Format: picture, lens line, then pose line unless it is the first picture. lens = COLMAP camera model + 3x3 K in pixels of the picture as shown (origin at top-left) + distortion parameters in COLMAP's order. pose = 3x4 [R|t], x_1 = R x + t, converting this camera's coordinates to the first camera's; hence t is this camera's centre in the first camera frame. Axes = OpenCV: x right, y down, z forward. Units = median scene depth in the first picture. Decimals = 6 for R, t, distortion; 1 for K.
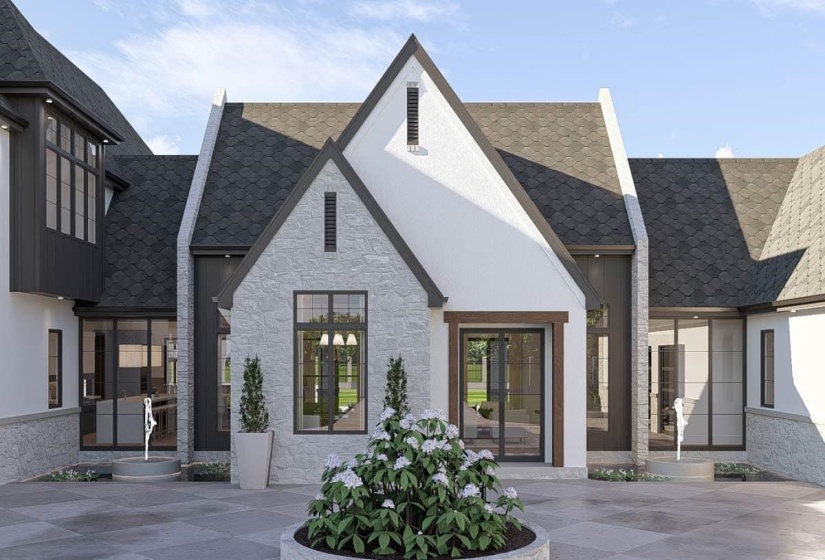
lens RADIAL K [[855.6, 0, 413.2], [0, 855.6, 336.3], [0, 0, 1]] dist [0.012940, -0.025169]
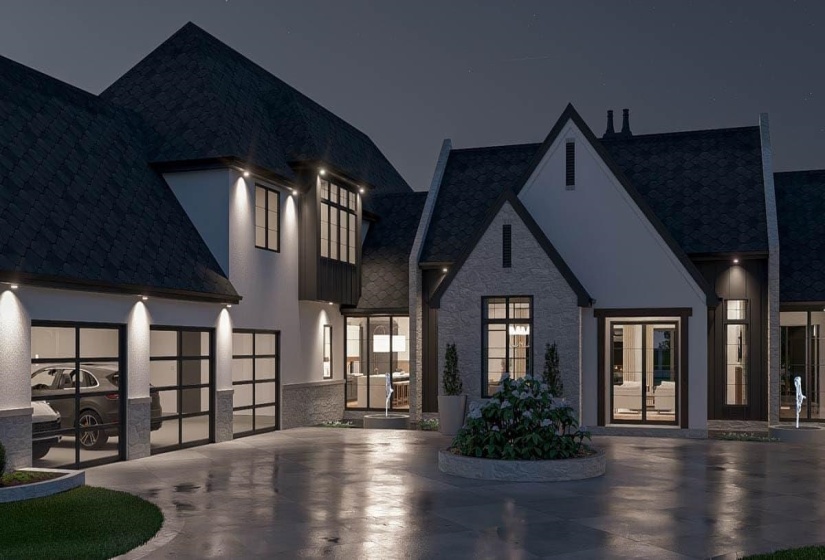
lens RADIAL K [[862.4, 0, 412.5], [0, 862.4, 280.0], [0, 0, 1]] dist [0.033986, 0.003201]
pose [[0.948867, -0.025359, -0.314657, 0.192180], [0.008412, 0.998445, -0.055100, -0.002161], [0.315565, 0.049636, 0.947605, -0.365569]]
